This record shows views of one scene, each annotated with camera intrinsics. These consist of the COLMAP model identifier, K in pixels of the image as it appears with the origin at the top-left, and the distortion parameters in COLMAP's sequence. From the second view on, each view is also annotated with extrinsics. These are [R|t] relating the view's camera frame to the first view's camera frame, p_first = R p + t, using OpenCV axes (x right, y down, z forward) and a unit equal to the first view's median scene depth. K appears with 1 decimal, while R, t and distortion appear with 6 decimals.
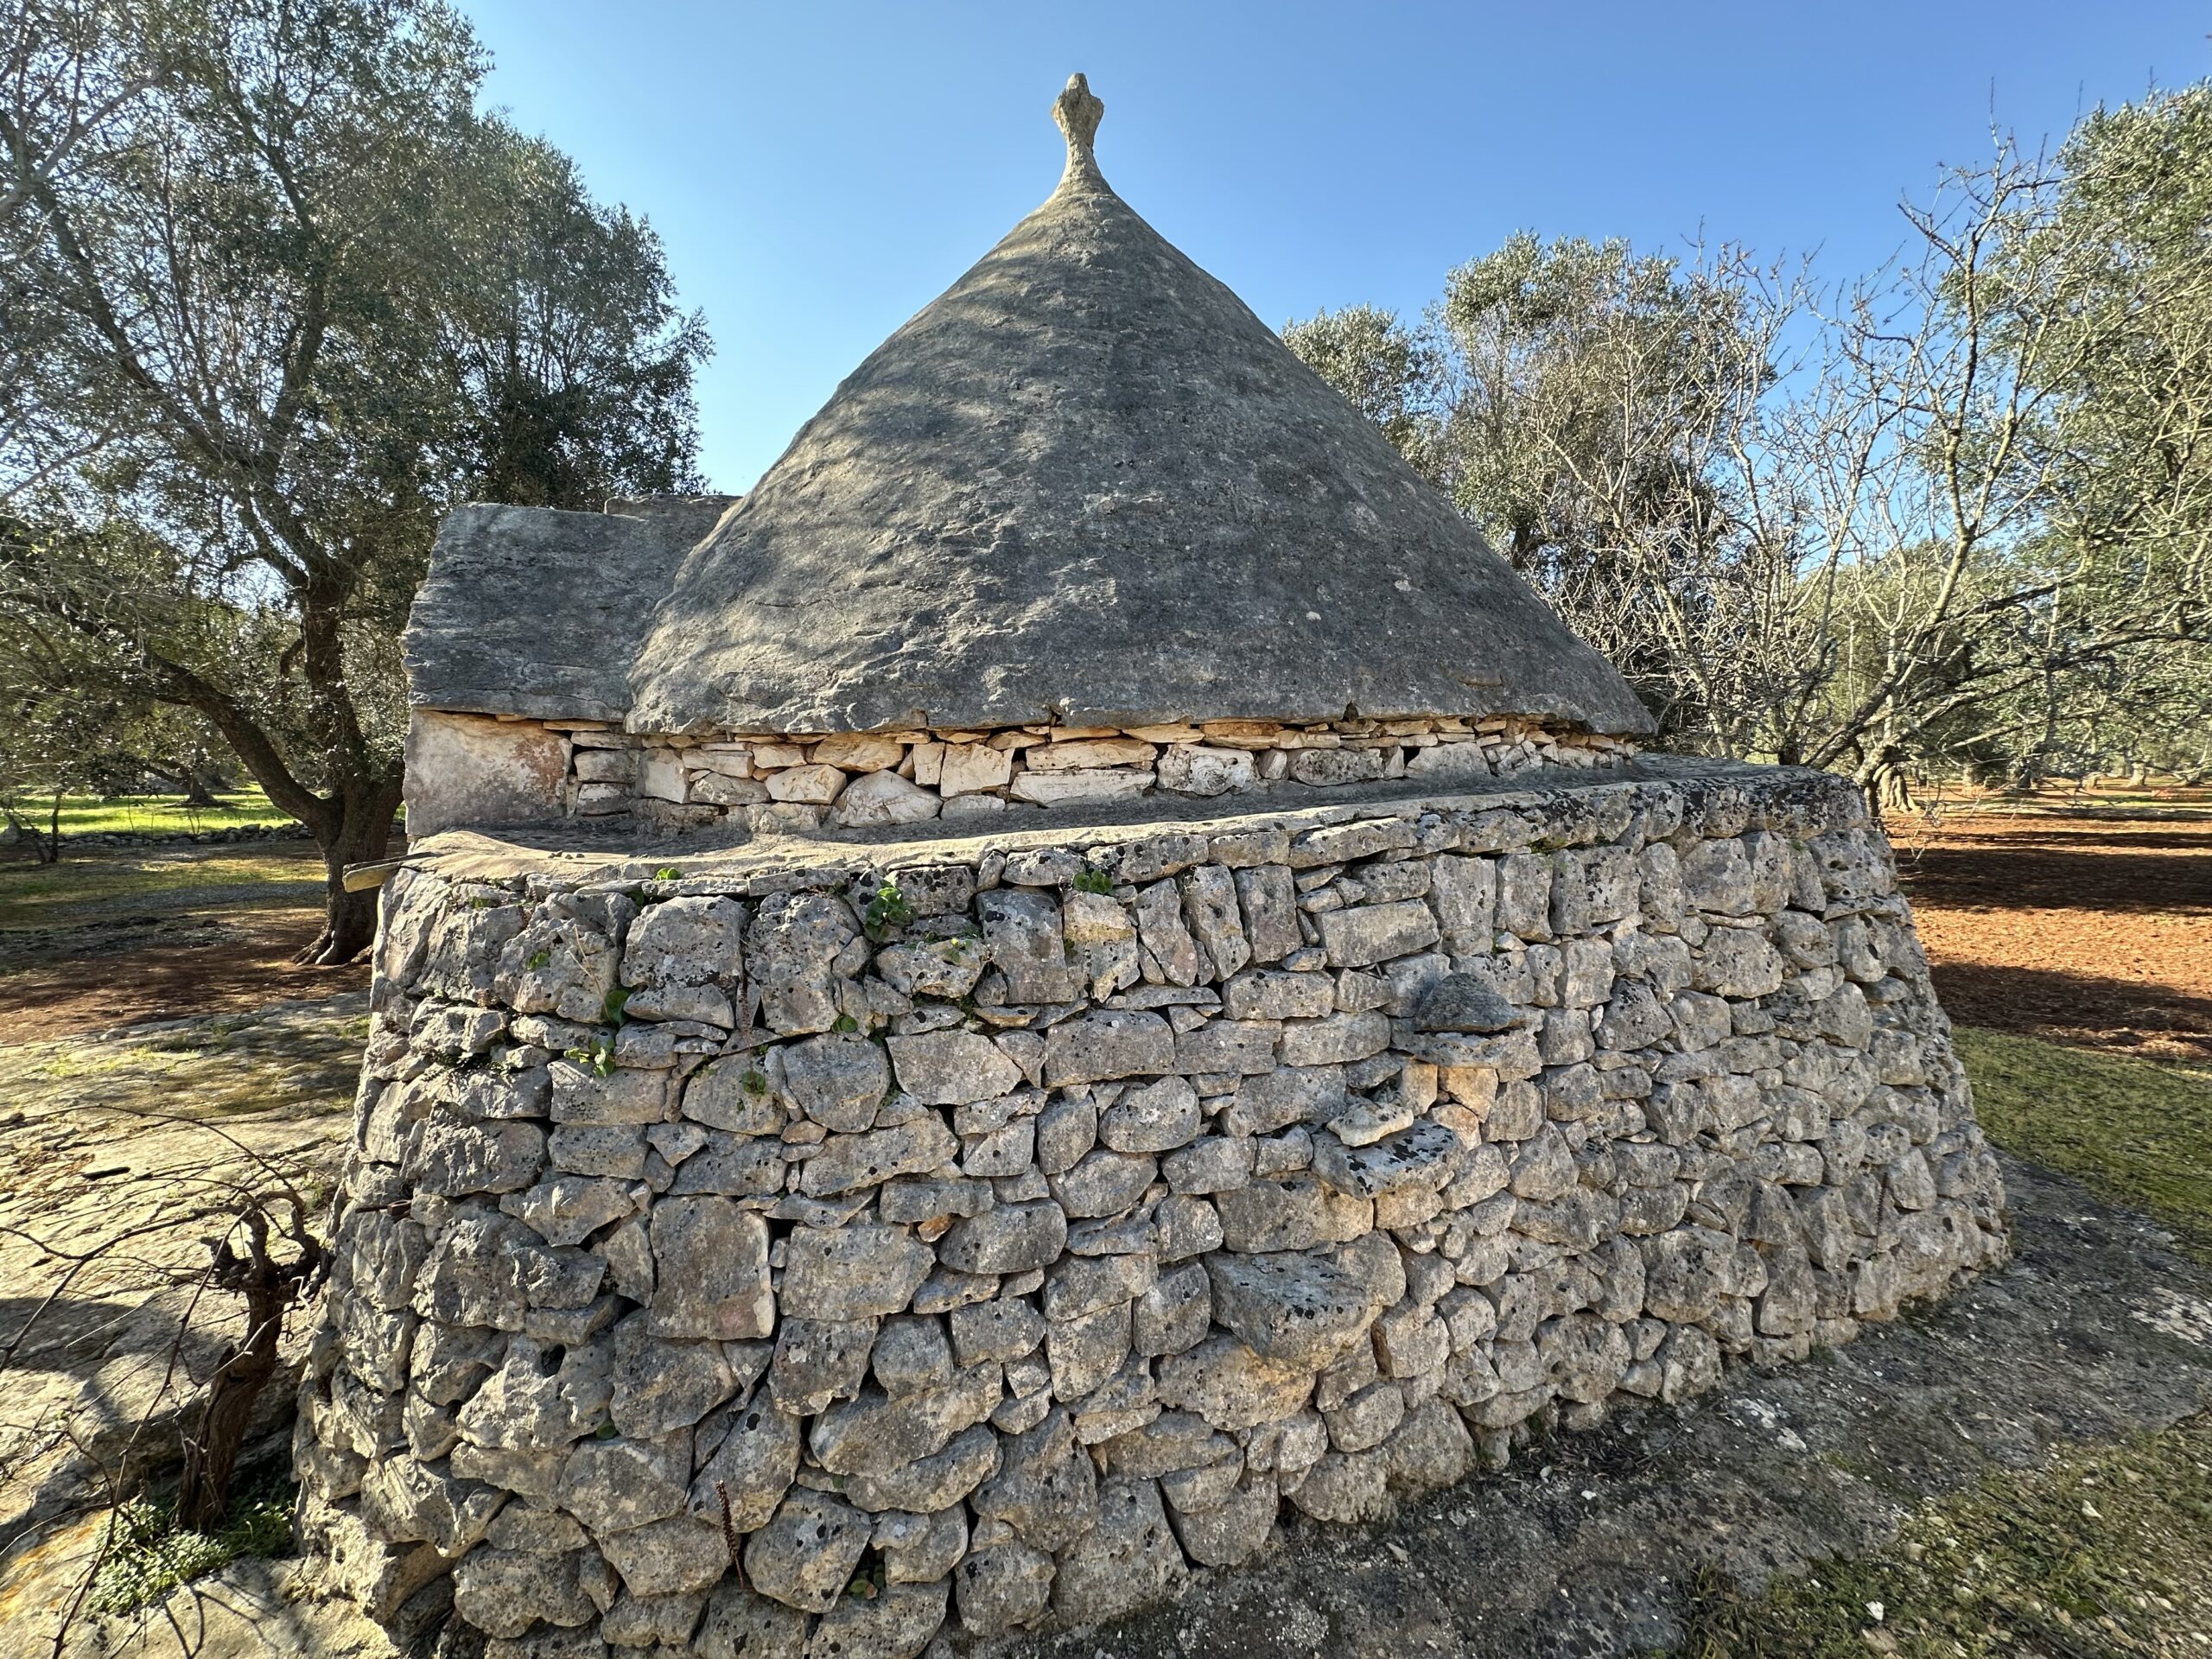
lens RADIAL K [[877.4, 0, 1105.0], [0, 877.4, 826.8], [0, 0, 1]] dist [-0.001838, 0.000447]
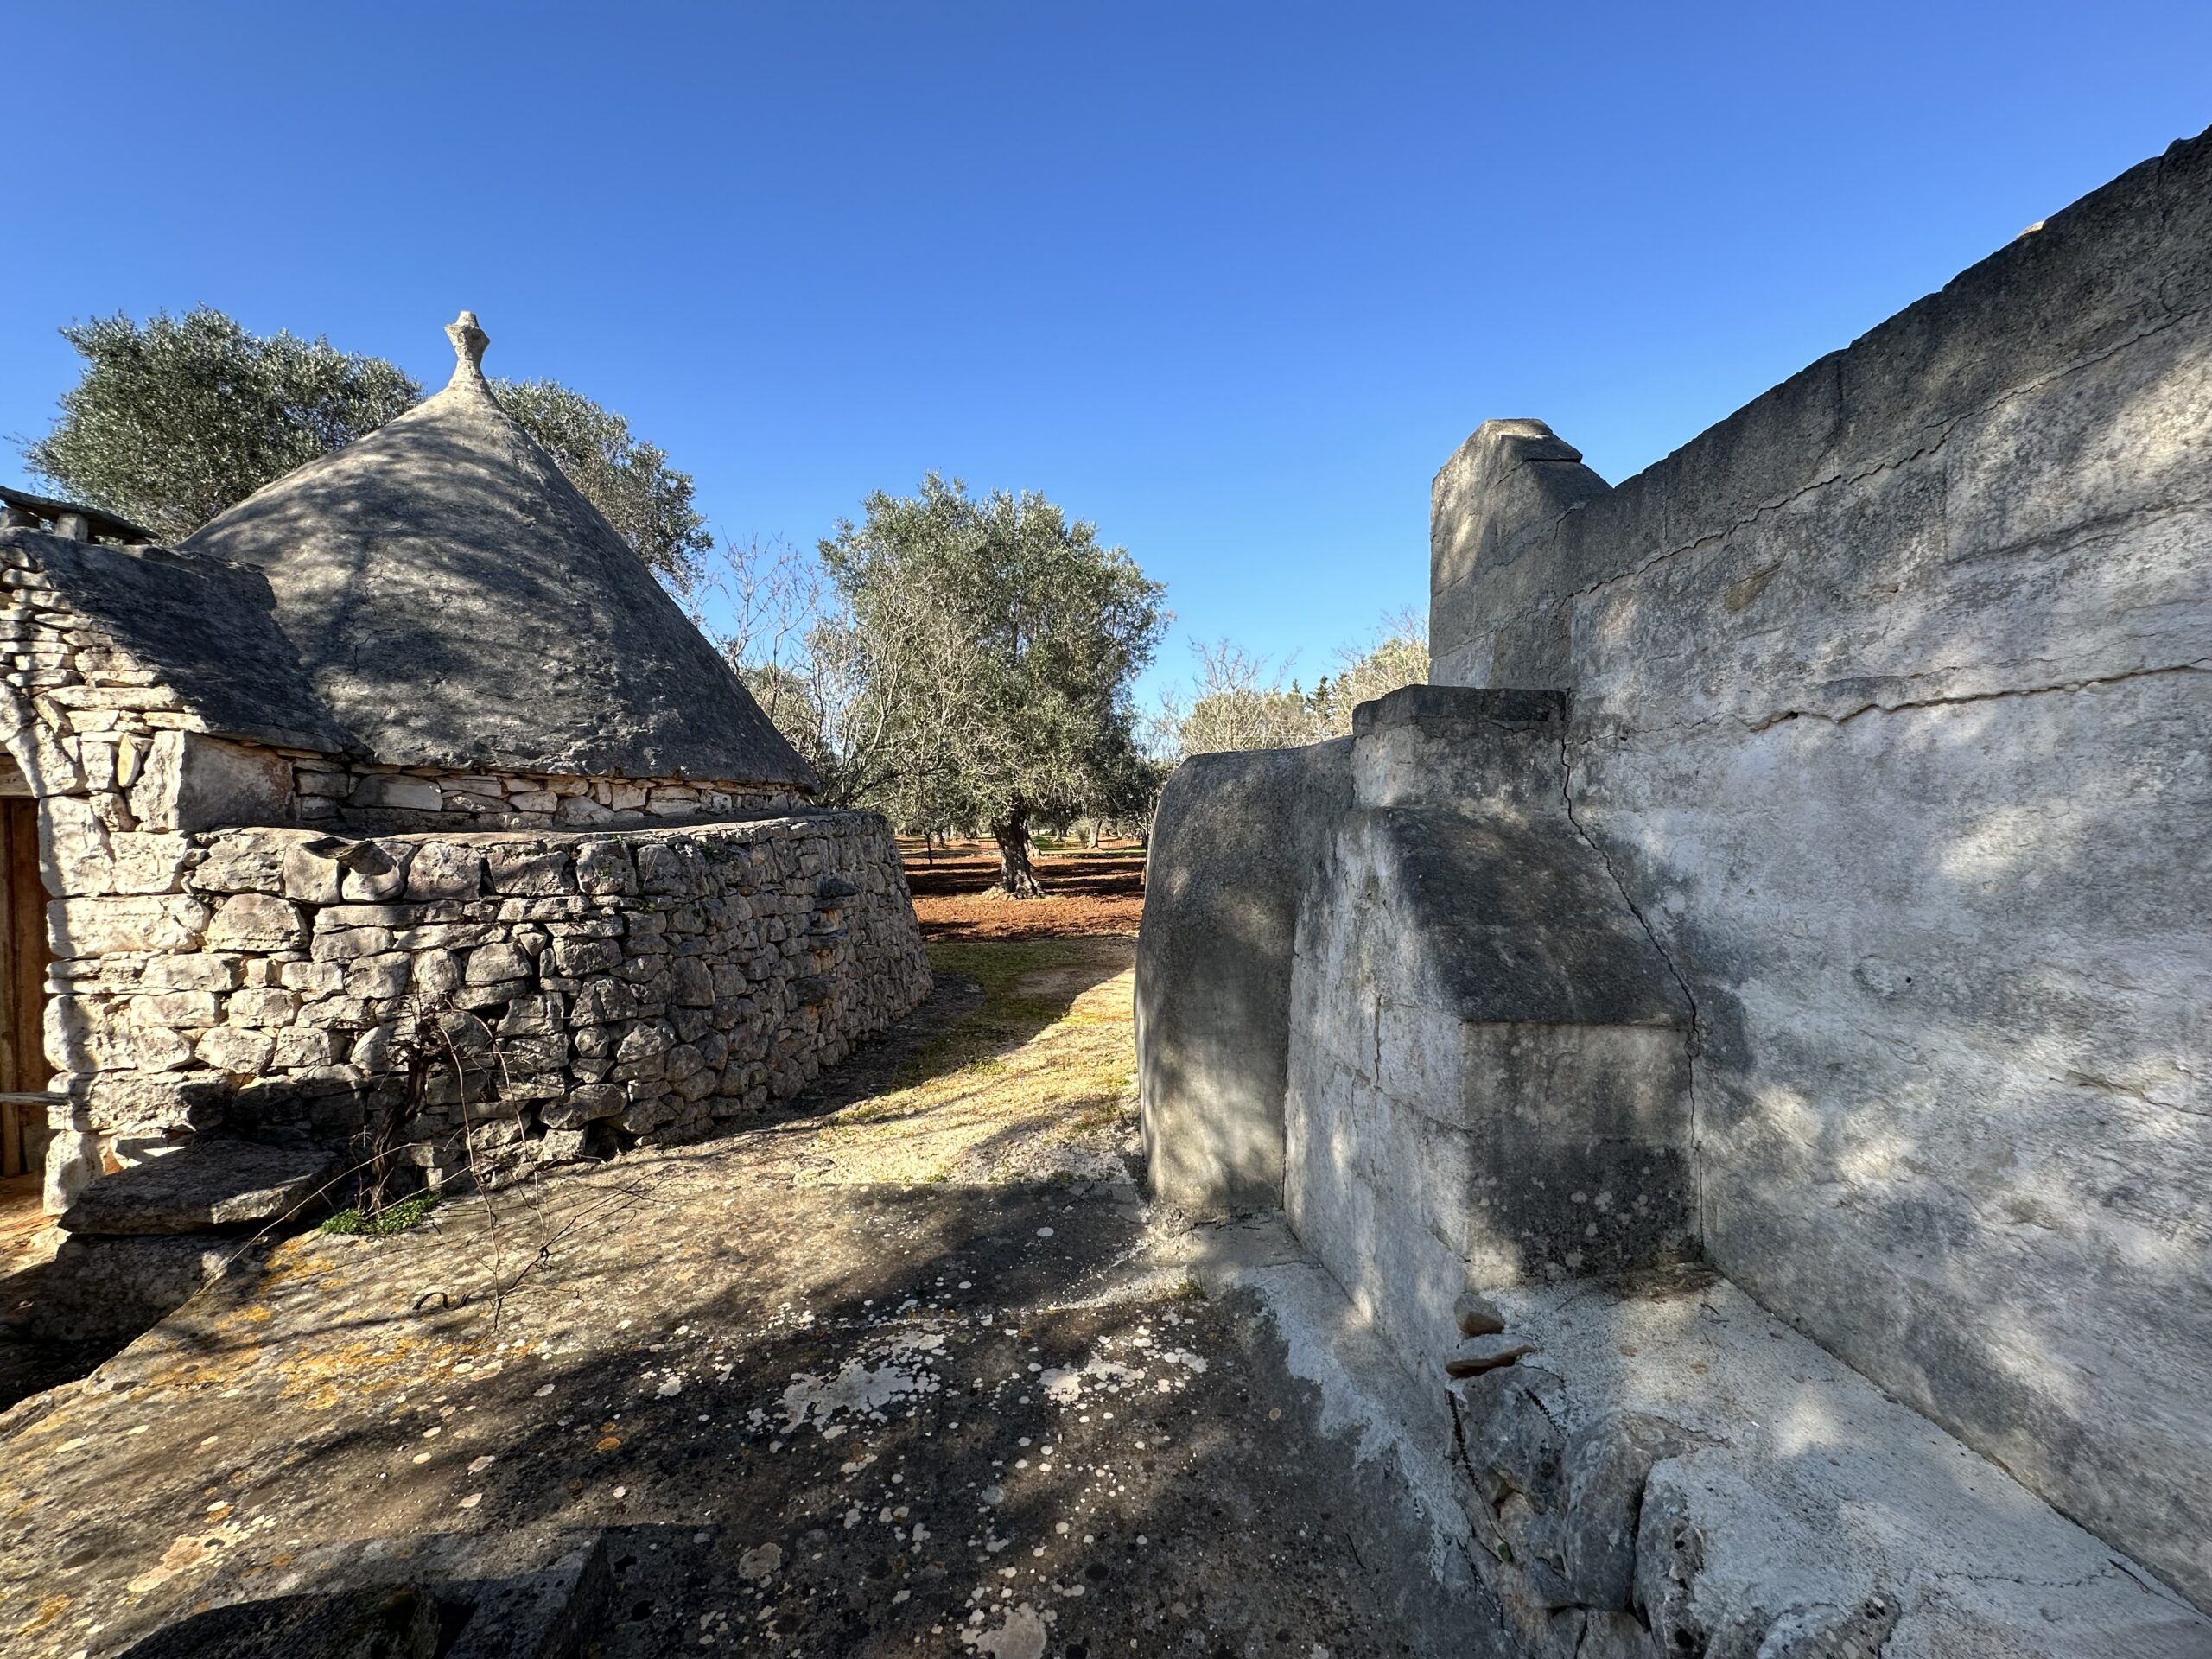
lens RADIAL K [[877.4, 0, 1107.9], [0, 877.4, 829.6], [0, 0, 1]] dist [-0.001838, 0.000447]
pose [[0.410899, 0.008017, 0.911646, -1.507304], [0.051775, 0.998142, -0.032113, 0.126786], [-0.910210, 0.060396, 0.409720, -0.791904]]
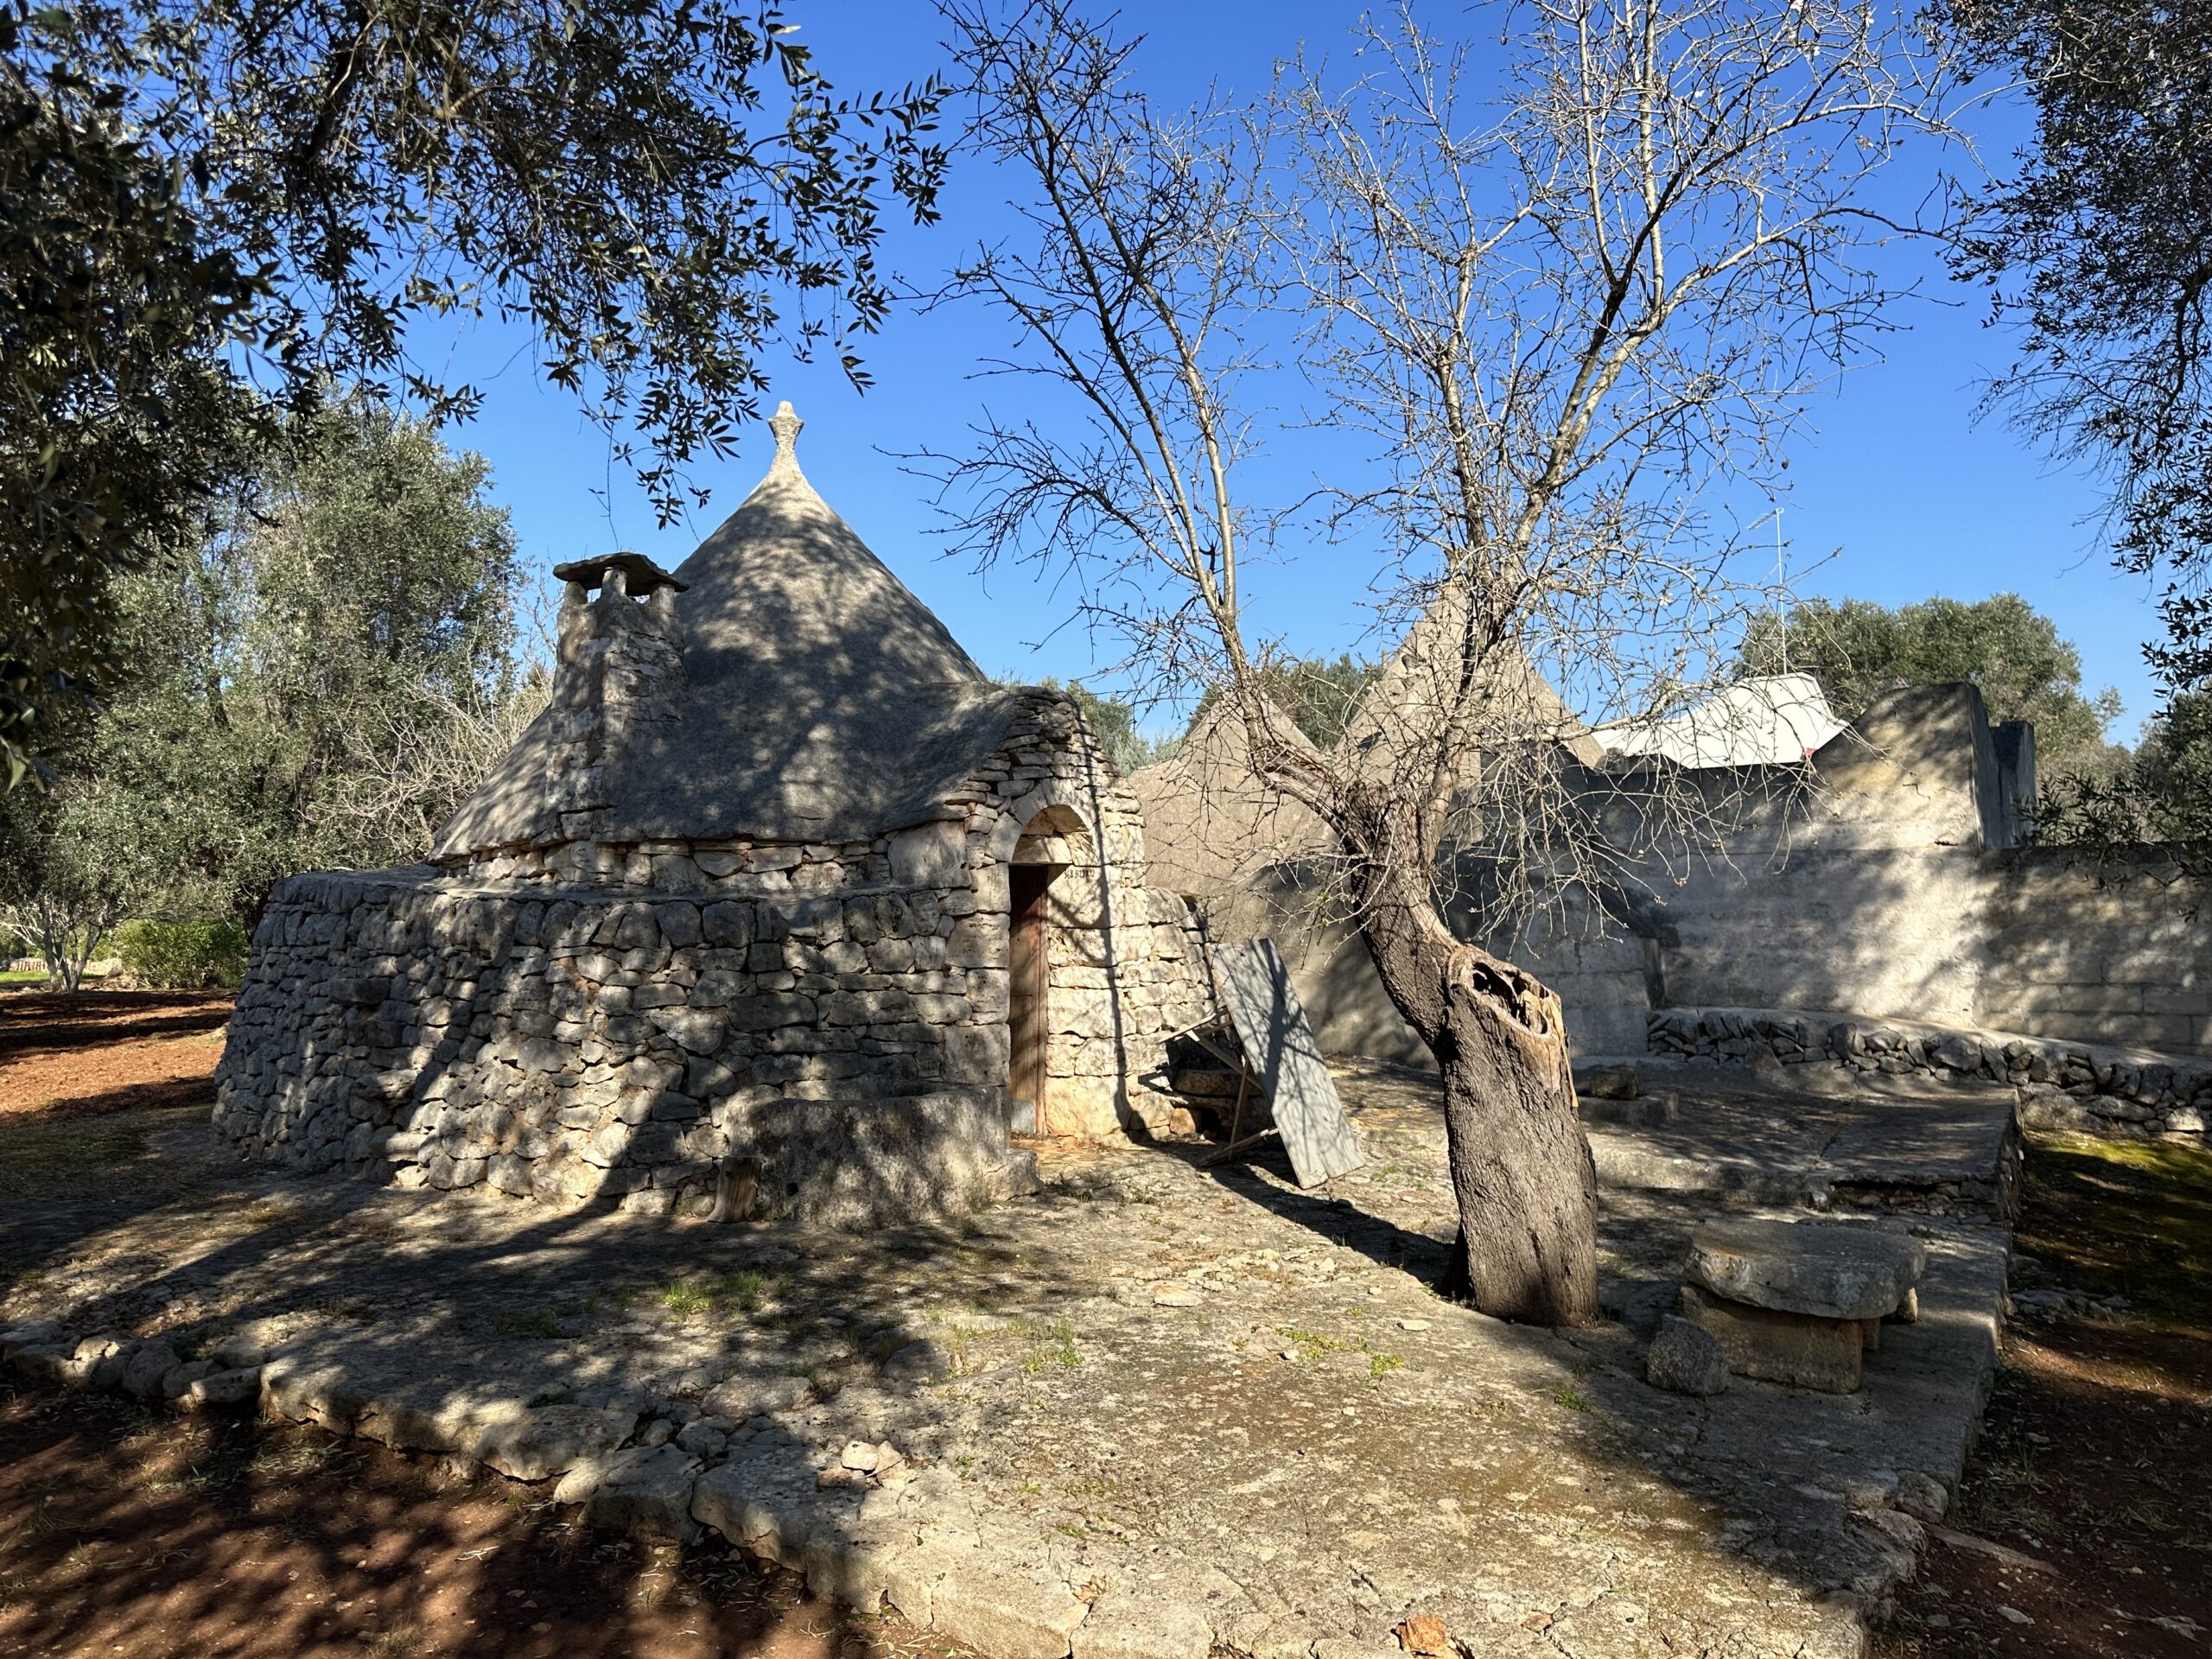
lens RADIAL K [[1541.6, 0, 1100.0], [0, 1541.6, 812.1], [0, 0, 1]] dist [0.091906, -0.110337]
pose [[-0.424567, 0.075871, 0.902212, -4.380311], [0.077149, 0.995890, -0.047443, -0.001202], [-0.902104, 0.049462, -0.428676, 2.870639]]
